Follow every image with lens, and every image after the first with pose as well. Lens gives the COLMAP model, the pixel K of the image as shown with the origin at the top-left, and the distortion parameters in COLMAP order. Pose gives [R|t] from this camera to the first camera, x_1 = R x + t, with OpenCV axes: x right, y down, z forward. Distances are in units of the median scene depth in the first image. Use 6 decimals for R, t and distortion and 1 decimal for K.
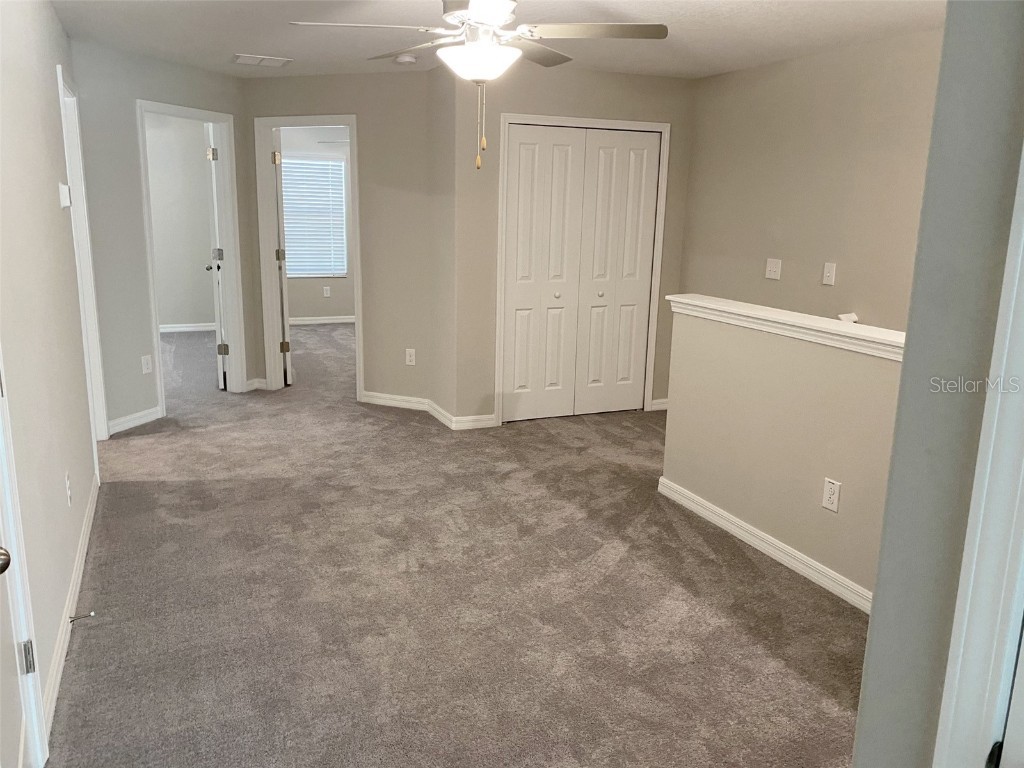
lens RADIAL K [[788.0, 0, 500.6], [0, 788.0, 371.9], [0, 0, 1]] dist [0.012045, -0.005315]
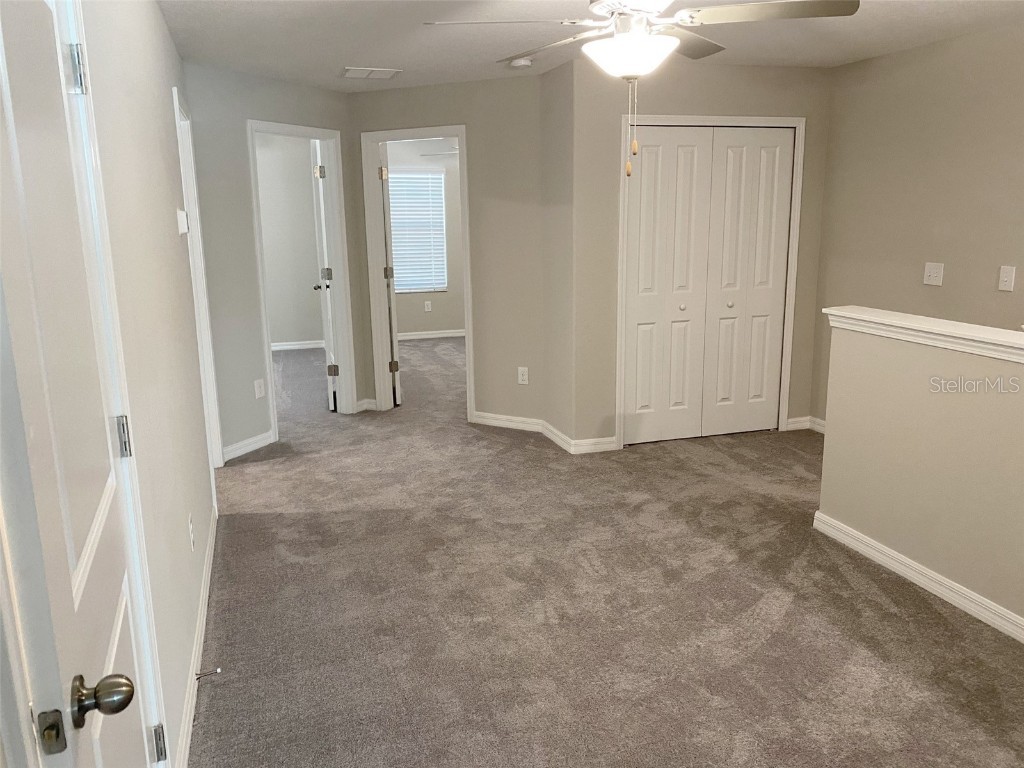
lens RADIAL K [[788.0, 0, 503.7], [0, 788.0, 372.1], [0, 0, 1]] dist [0.012045, -0.005315]
pose [[0.994099, -0.014788, -0.107463, -0.060749], [0.013947, 0.999866, -0.008569, -0.025936], [0.107575, 0.007020, 0.994172, 0.085294]]
